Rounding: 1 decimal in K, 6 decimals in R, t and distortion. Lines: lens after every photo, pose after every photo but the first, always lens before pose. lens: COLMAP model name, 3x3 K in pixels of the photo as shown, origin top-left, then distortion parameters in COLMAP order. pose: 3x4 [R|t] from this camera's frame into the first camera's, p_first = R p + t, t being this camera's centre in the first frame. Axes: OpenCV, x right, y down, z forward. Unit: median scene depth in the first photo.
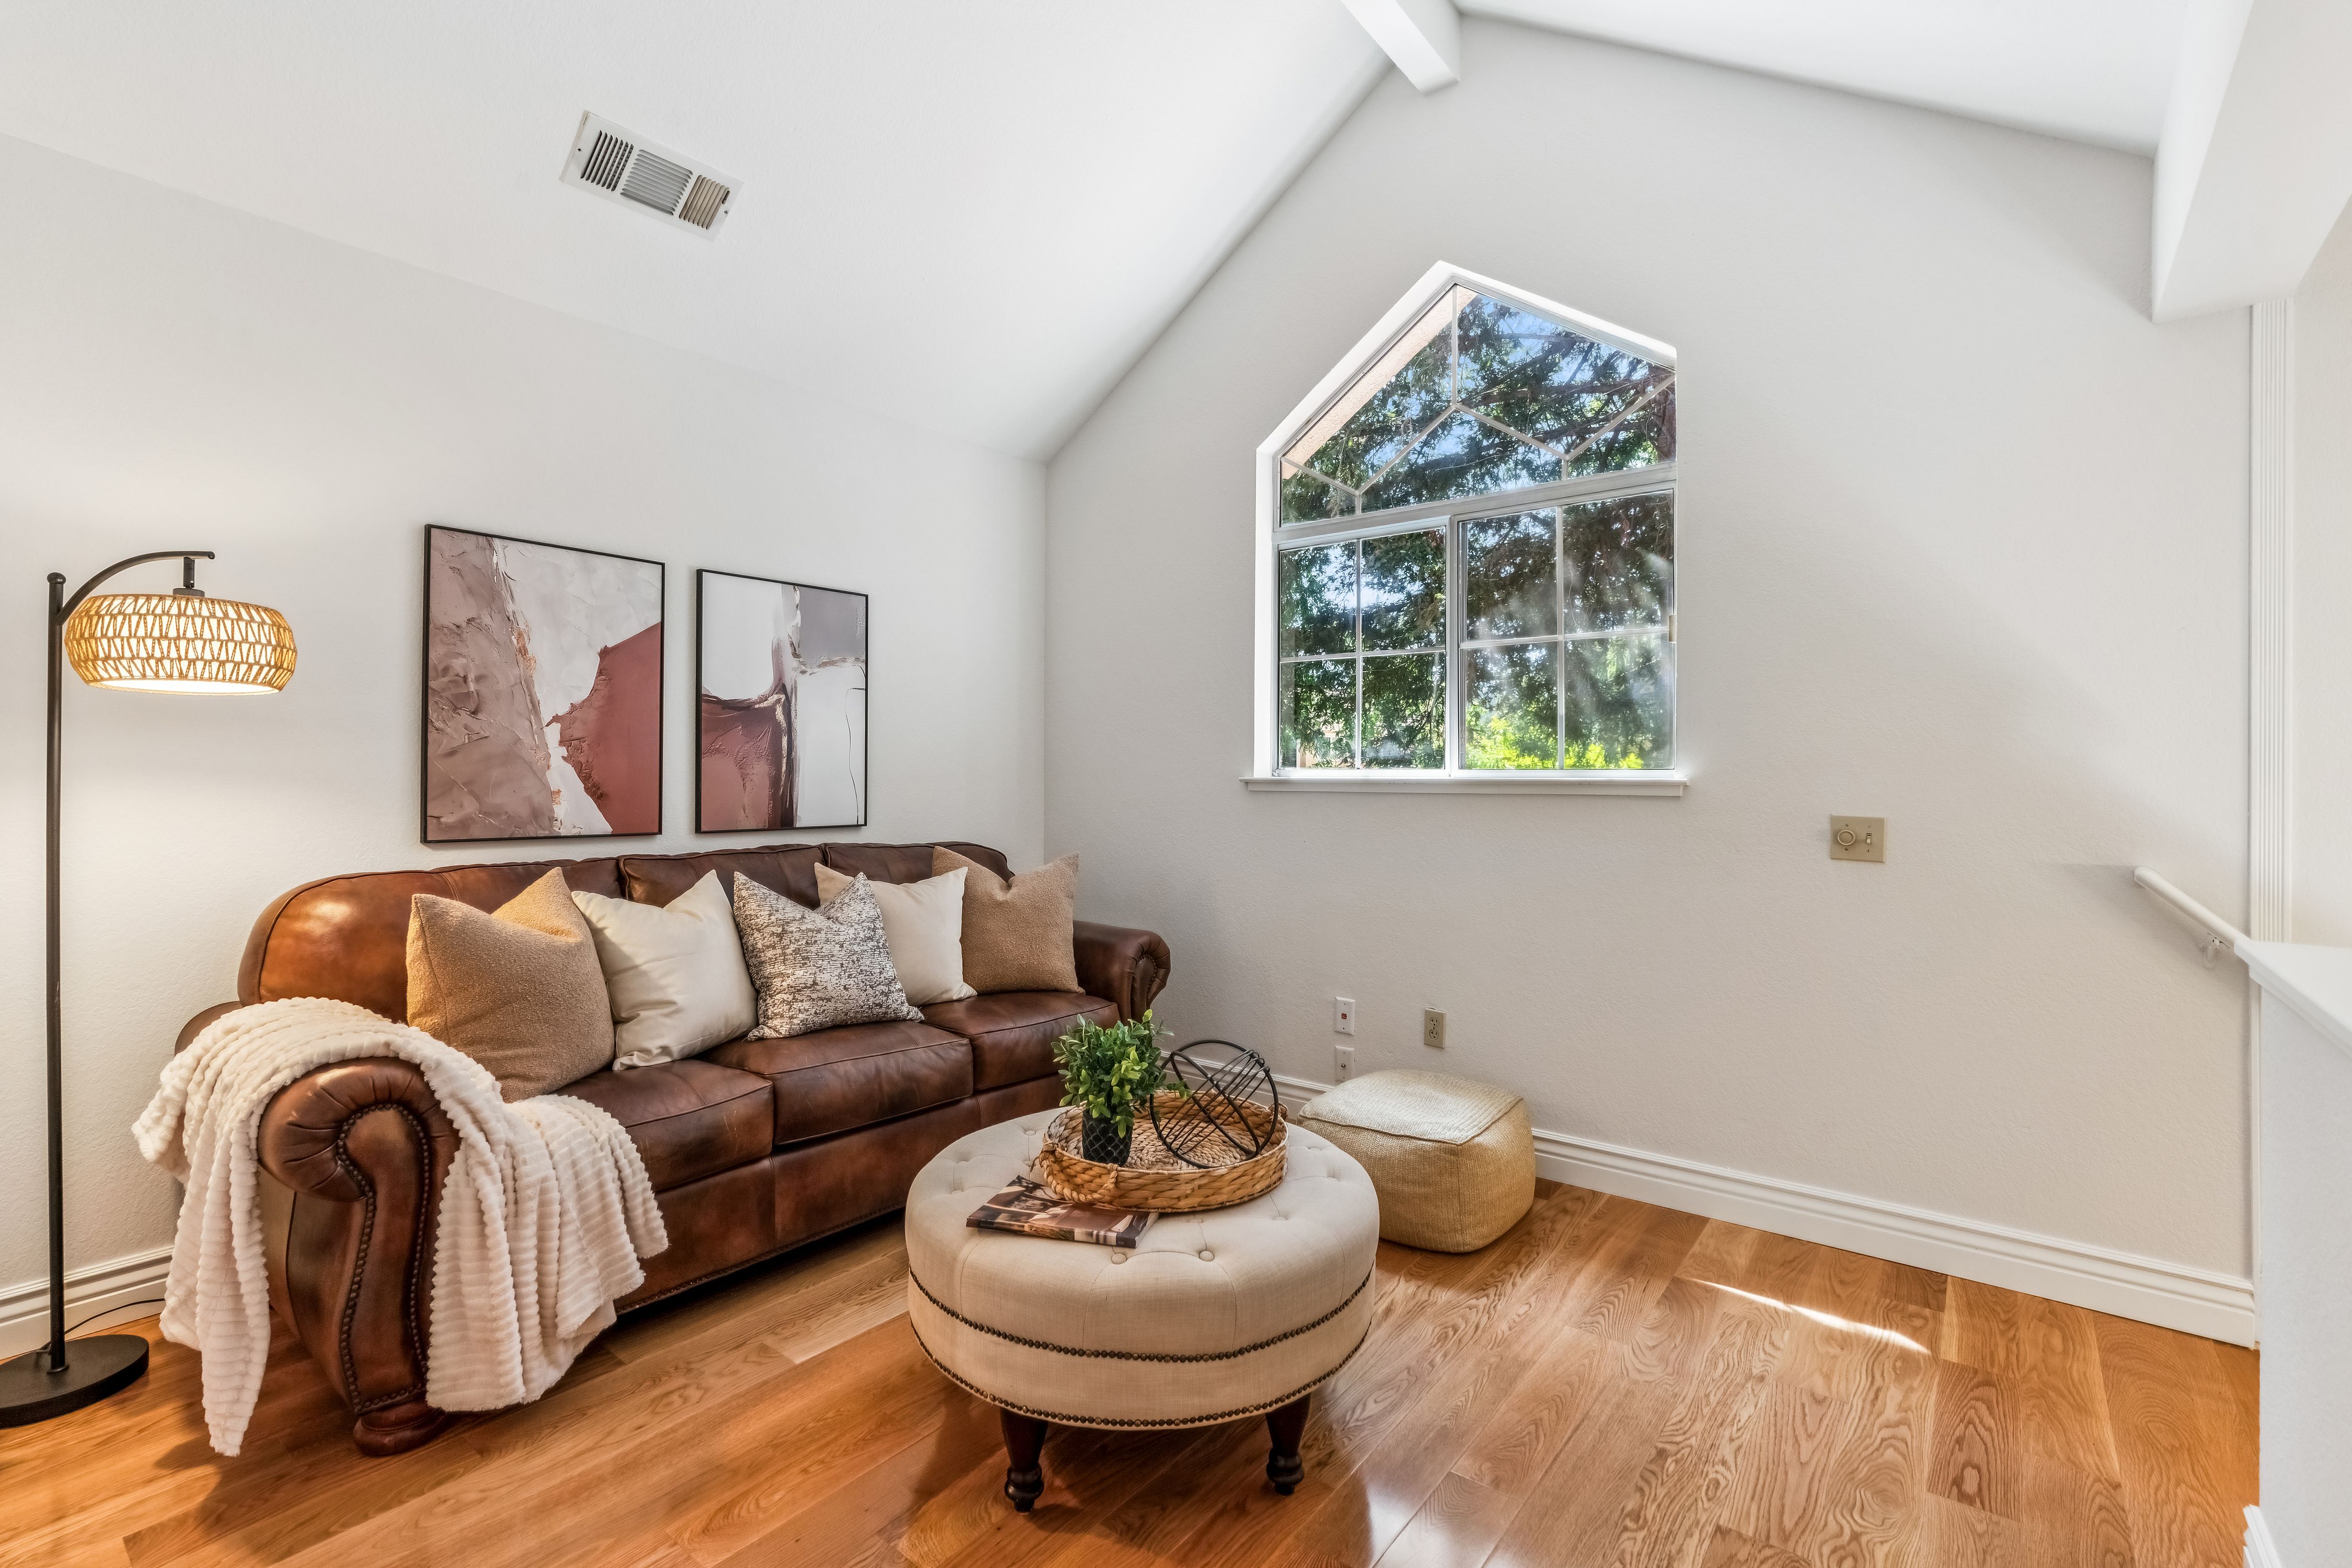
lens RADIAL K [[1058.0, 0, 1161.8], [0, 1058.0, 787.1], [0, 0, 1]] dist [-0.000695, 0.000804]
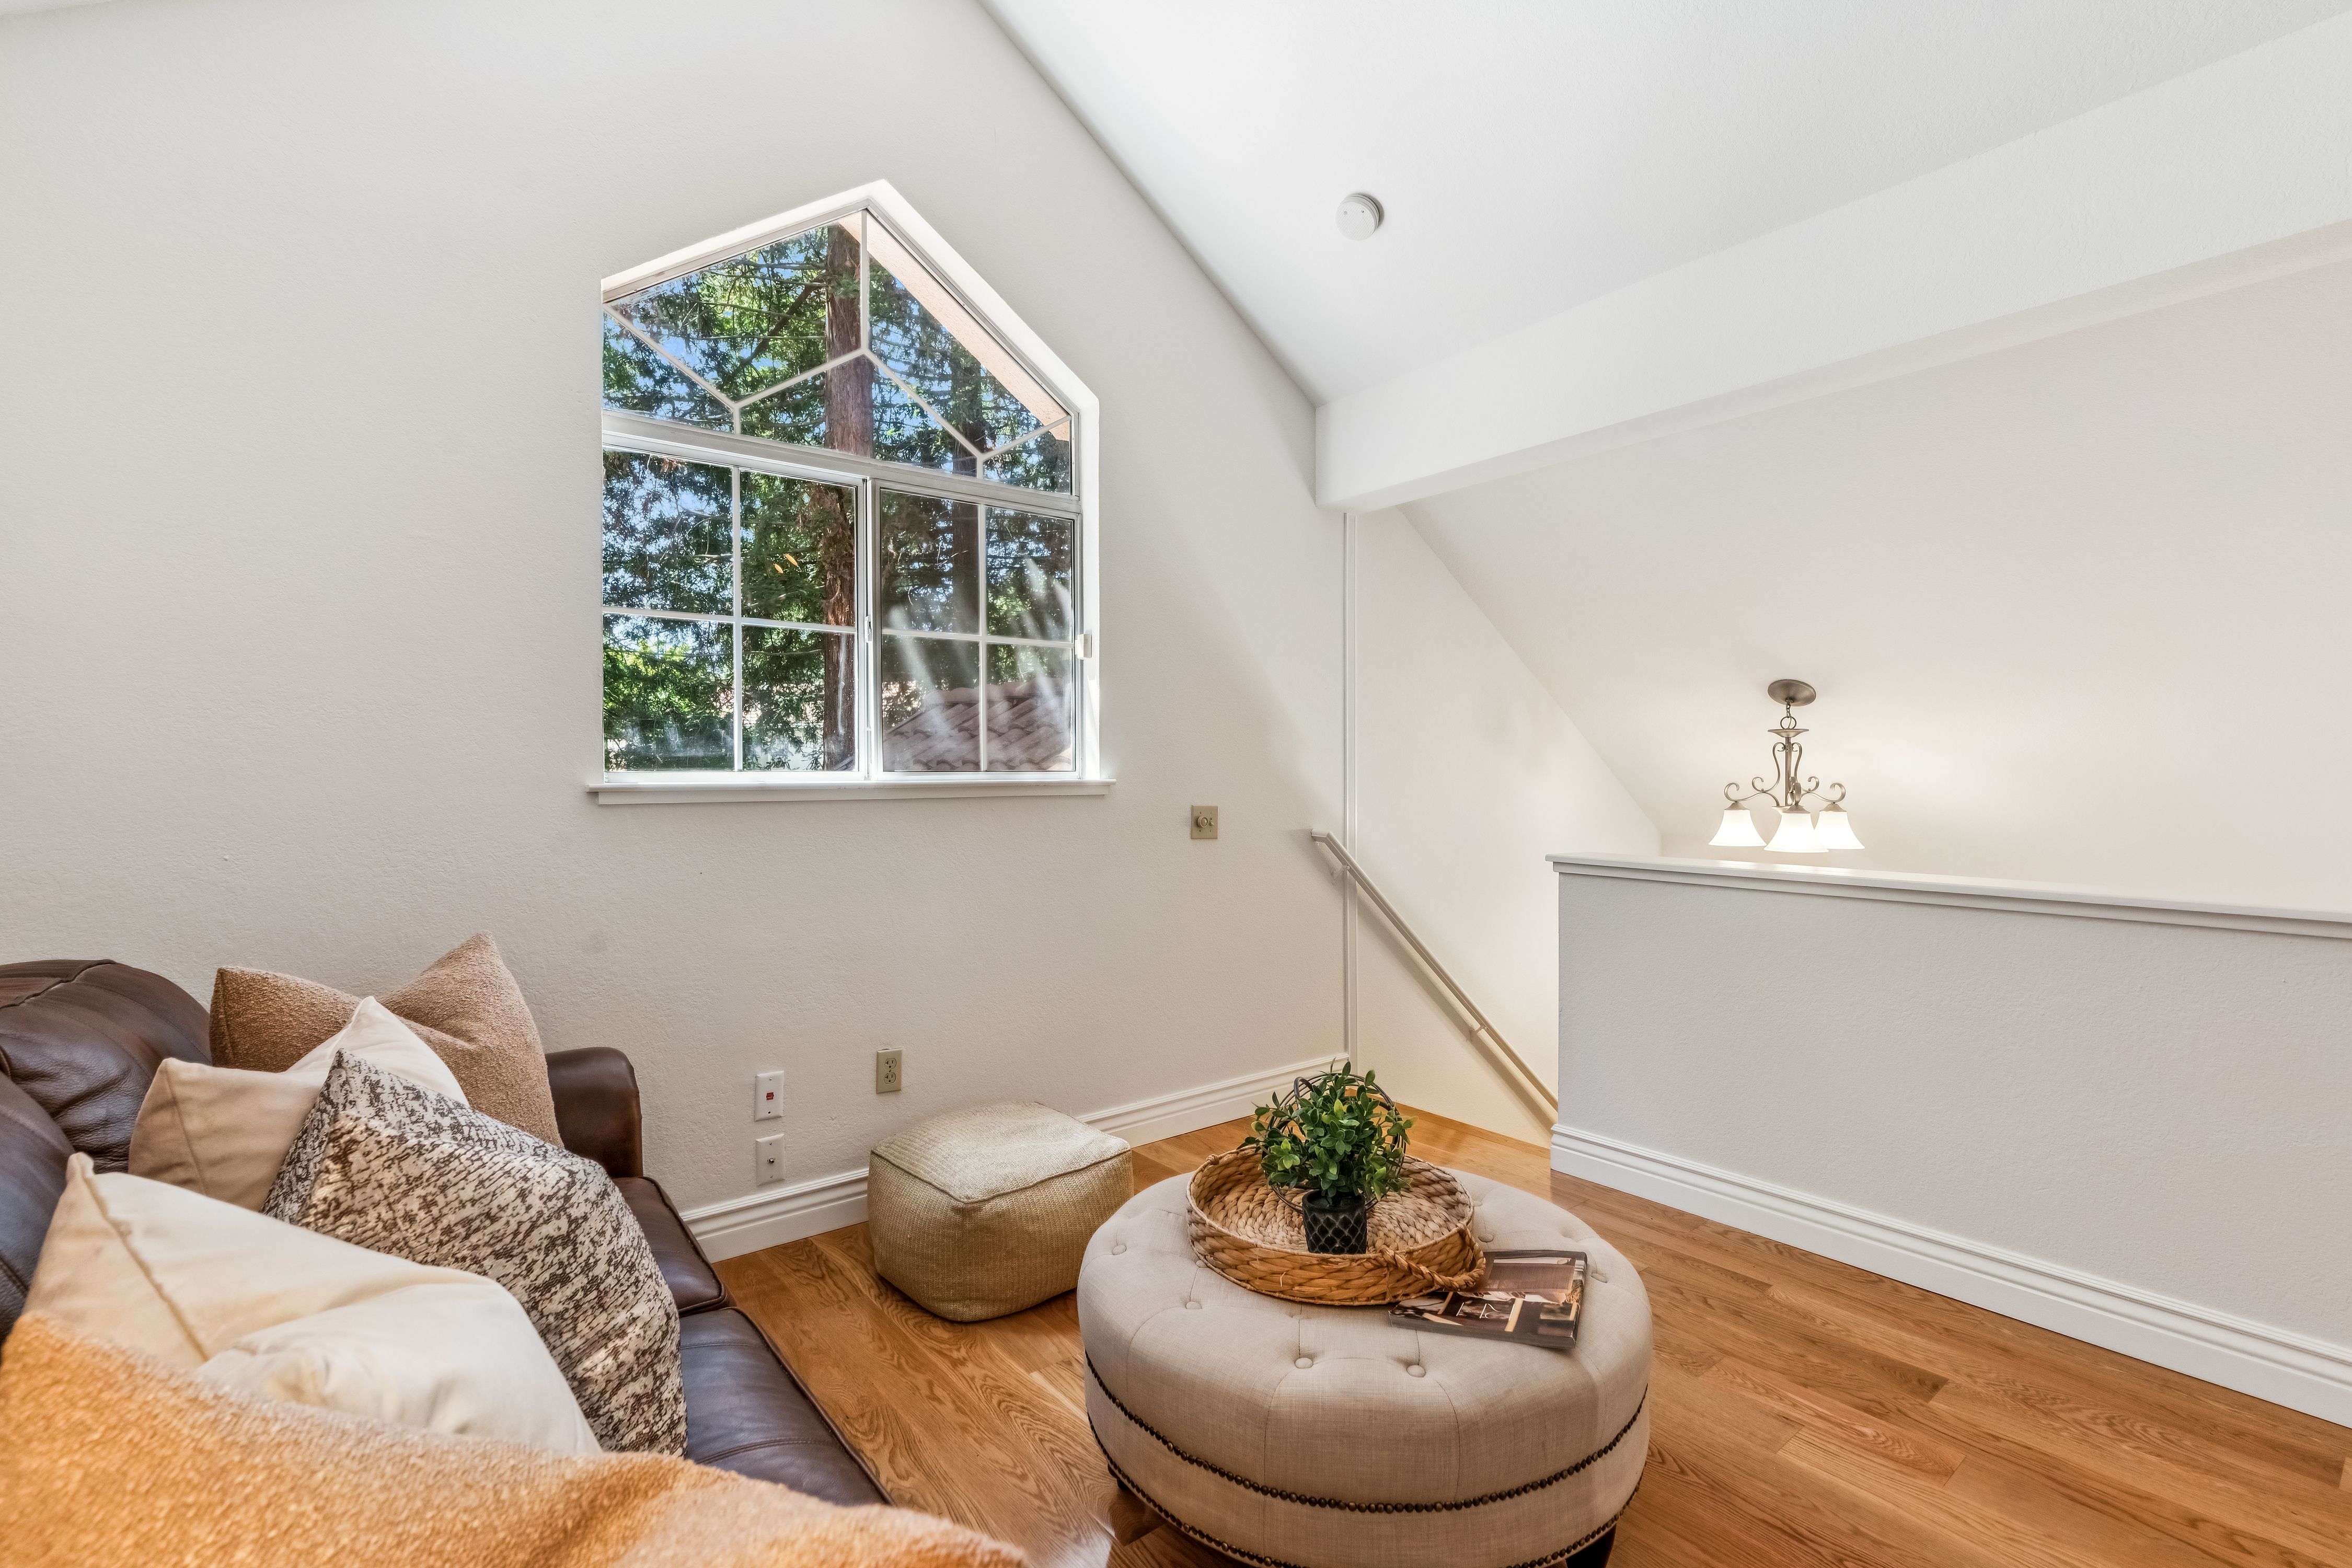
lens RADIAL K [[1090.7, 0, 1176.0], [0, 1090.7, 784.0], [0, 0, 1]] dist [0.000245, 0.000220]
pose [[0.233216, -0.016039, 0.972293, -0.553945], [0.016128, 0.999790, 0.012624, -0.014191], [-0.972291, 0.012737, 0.233426, 0.565070]]
